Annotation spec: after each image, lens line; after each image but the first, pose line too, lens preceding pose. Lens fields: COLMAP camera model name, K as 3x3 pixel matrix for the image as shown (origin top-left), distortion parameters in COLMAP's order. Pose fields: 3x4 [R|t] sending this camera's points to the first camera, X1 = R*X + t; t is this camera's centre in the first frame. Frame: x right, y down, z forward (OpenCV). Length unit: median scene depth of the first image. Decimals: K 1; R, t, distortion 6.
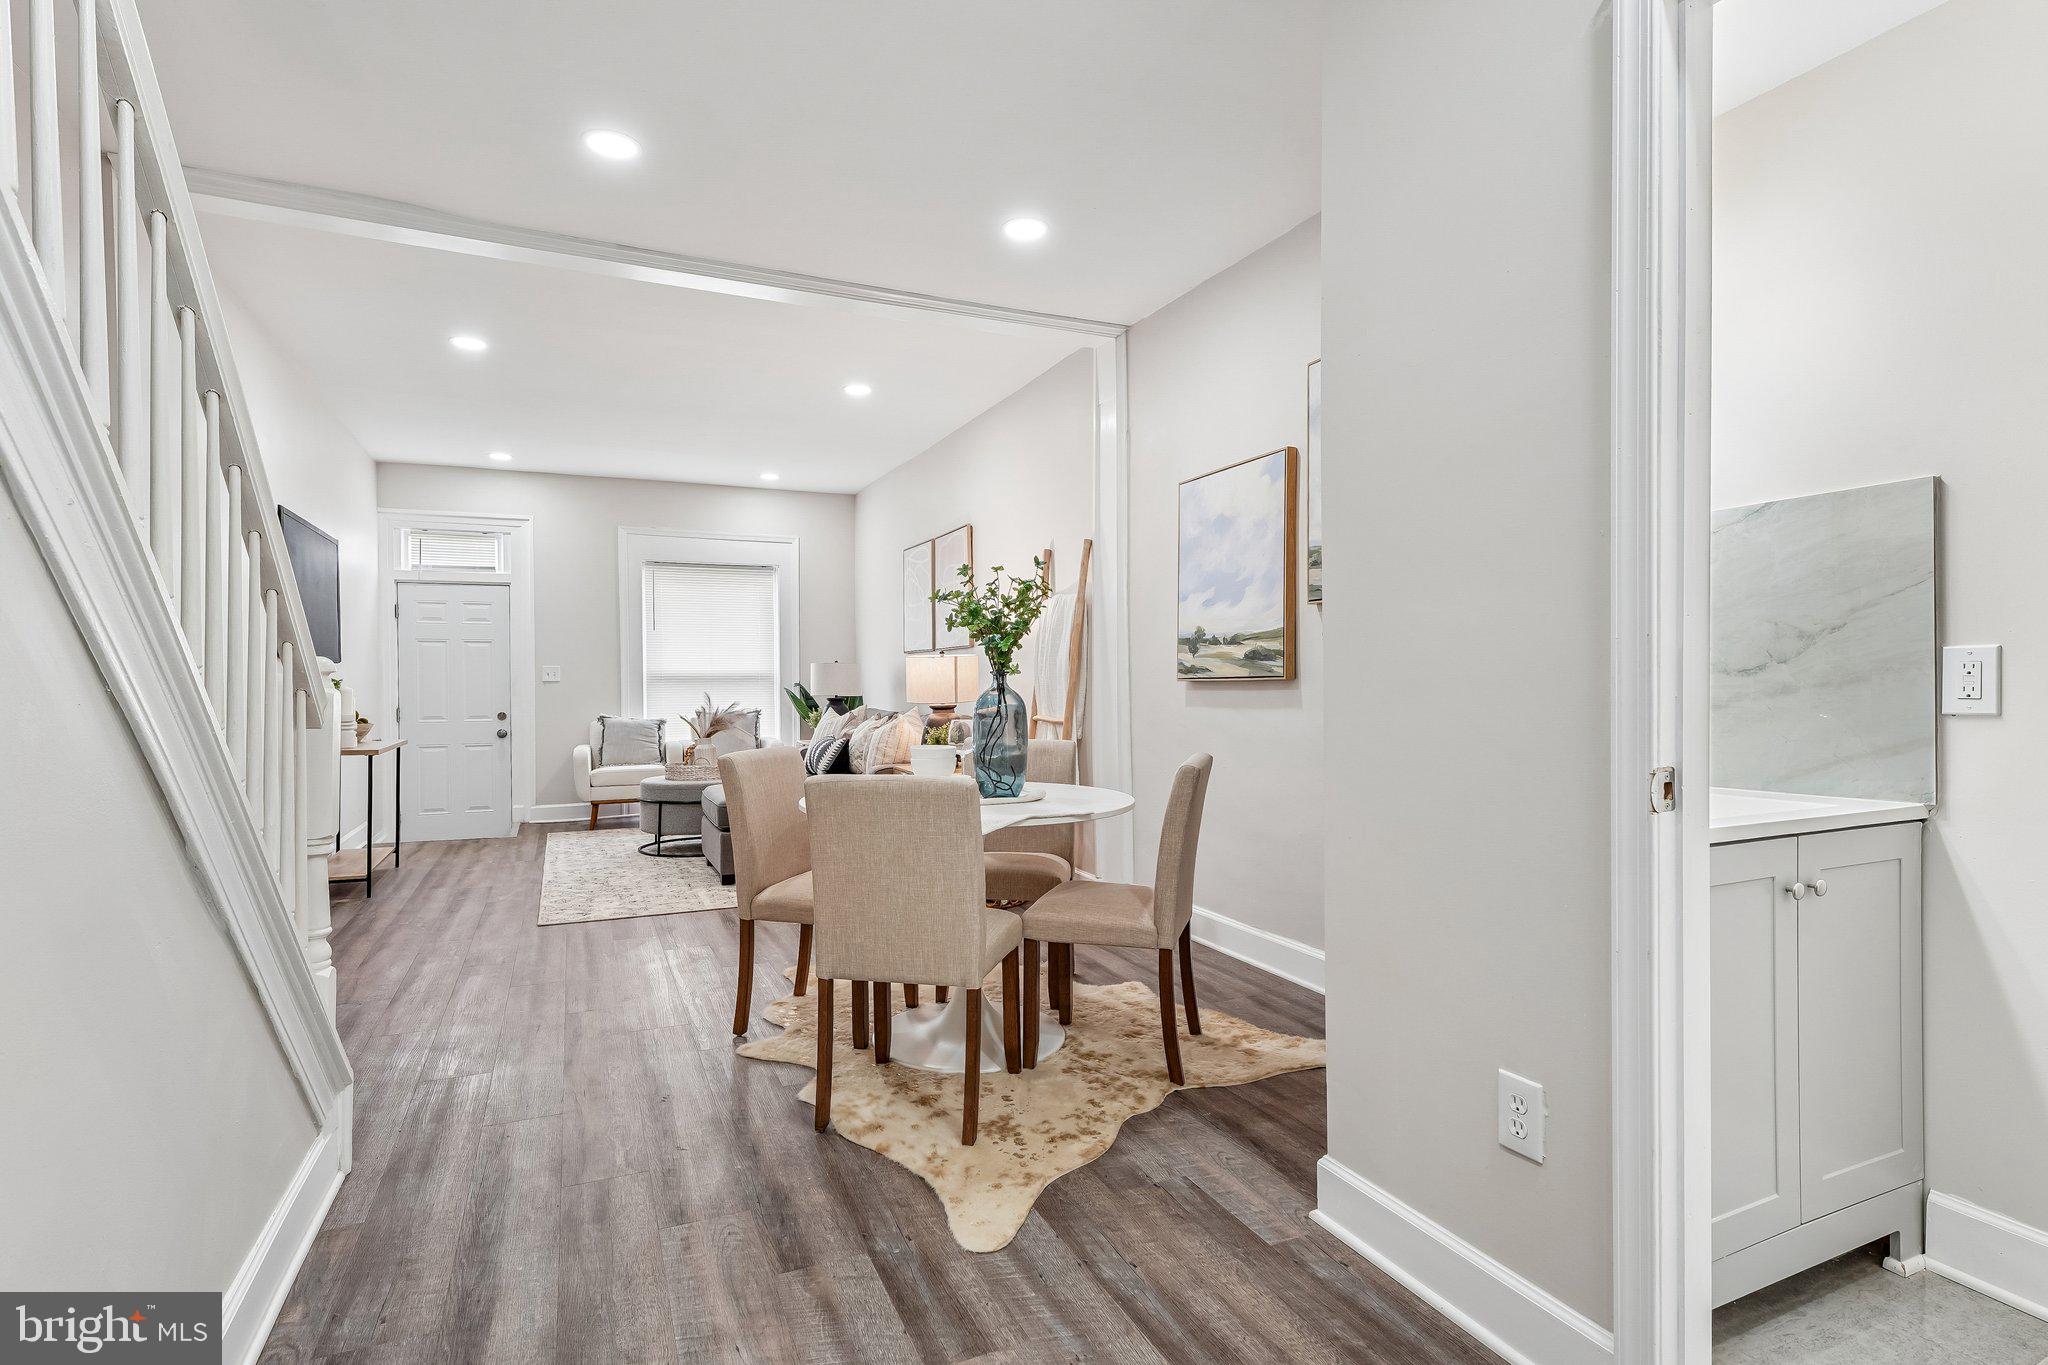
lens RADIAL K [[990.9, 0, 1021.5], [0, 990.9, 685.5], [0, 0, 1]] dist [0.013672, -0.002988]
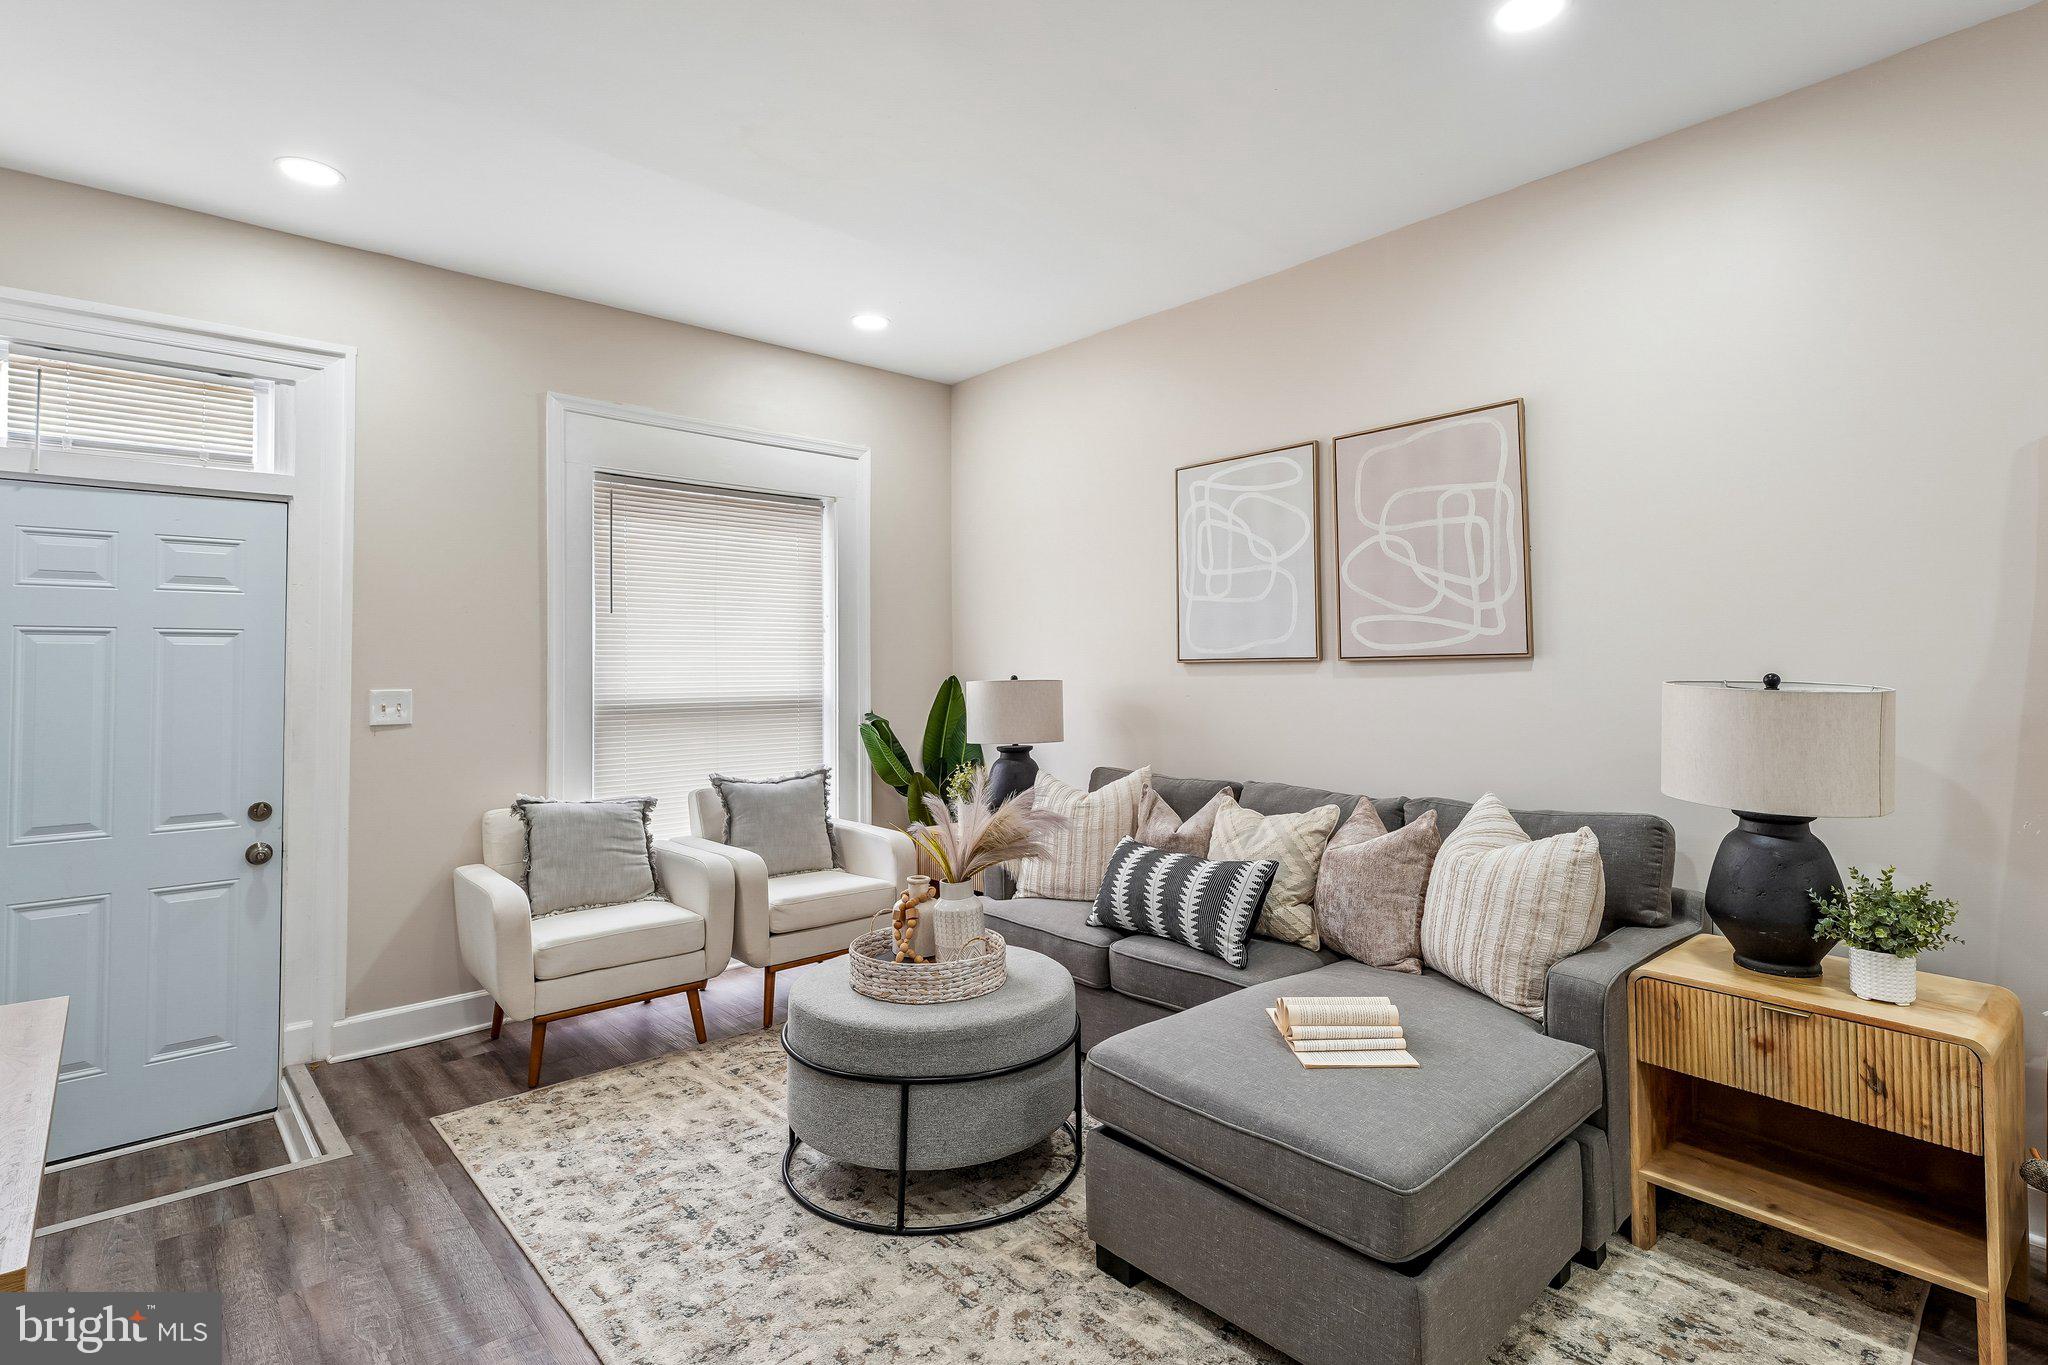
lens RADIAL K [[990.9, 0, 1019.5], [0, 990.9, 650.0], [0, 0, 1]] dist [0.013672, -0.002988]
pose [[0.953926, 0.006601, 0.299970, -0.344345], [0.002356, 0.999562, -0.029488, -0.023884], [-0.300033, 0.028836, 0.953493, 0.502306]]
